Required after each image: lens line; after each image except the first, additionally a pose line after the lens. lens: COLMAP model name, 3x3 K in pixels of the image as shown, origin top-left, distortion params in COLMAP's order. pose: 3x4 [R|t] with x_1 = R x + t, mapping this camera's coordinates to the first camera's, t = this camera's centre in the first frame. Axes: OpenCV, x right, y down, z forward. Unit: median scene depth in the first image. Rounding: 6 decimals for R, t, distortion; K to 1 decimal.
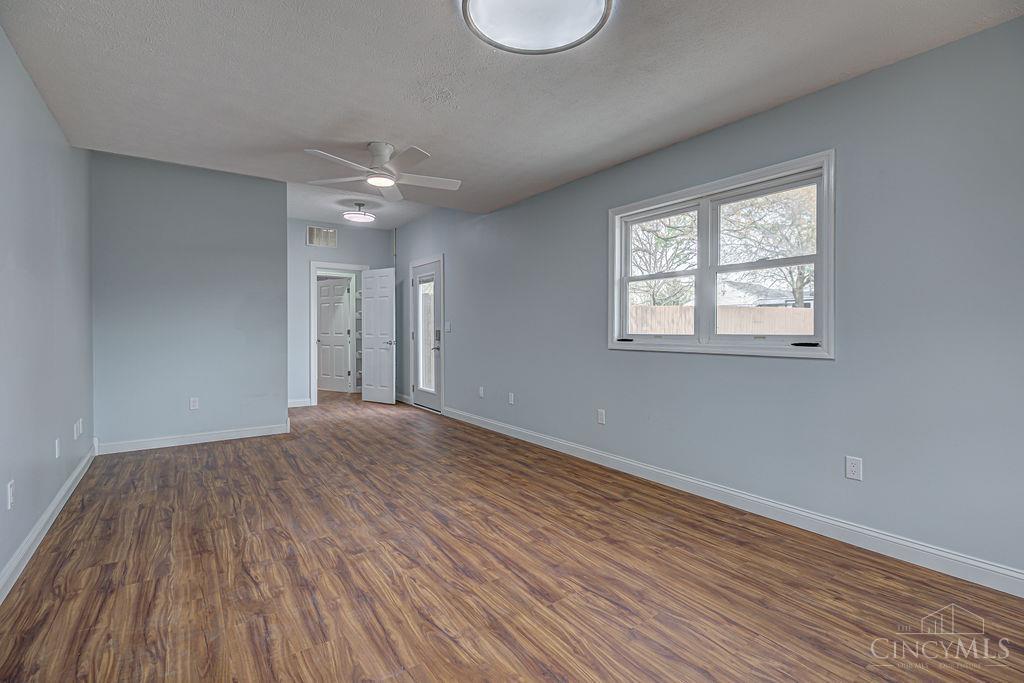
lens RADIAL K [[468.5, 0, 512.7], [0, 468.5, 336.9], [0, 0, 1]] dist [-0.003312, -0.000550]
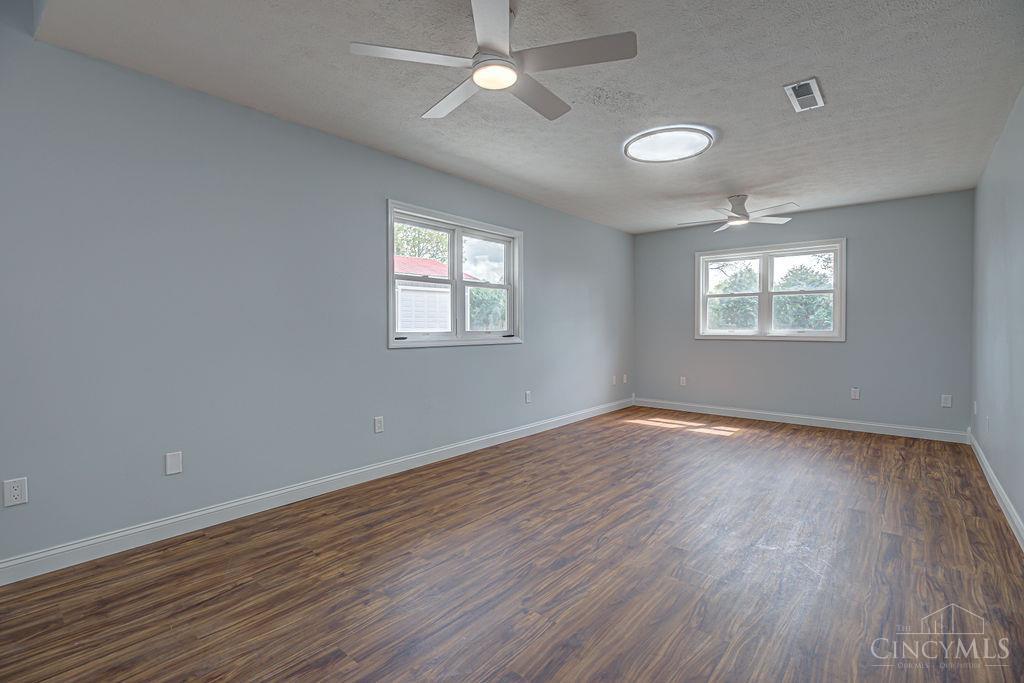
lens RADIAL K [[468.5, 0, 512.7], [0, 468.5, 336.9], [0, 0, 1]] dist [-0.003312, -0.000550]
pose [[-0.239120, -0.019447, 0.970795, -0.935874], [0.018054, 0.999538, 0.024469, -0.019261], [-0.970822, 0.023378, -0.238658, 1.213499]]
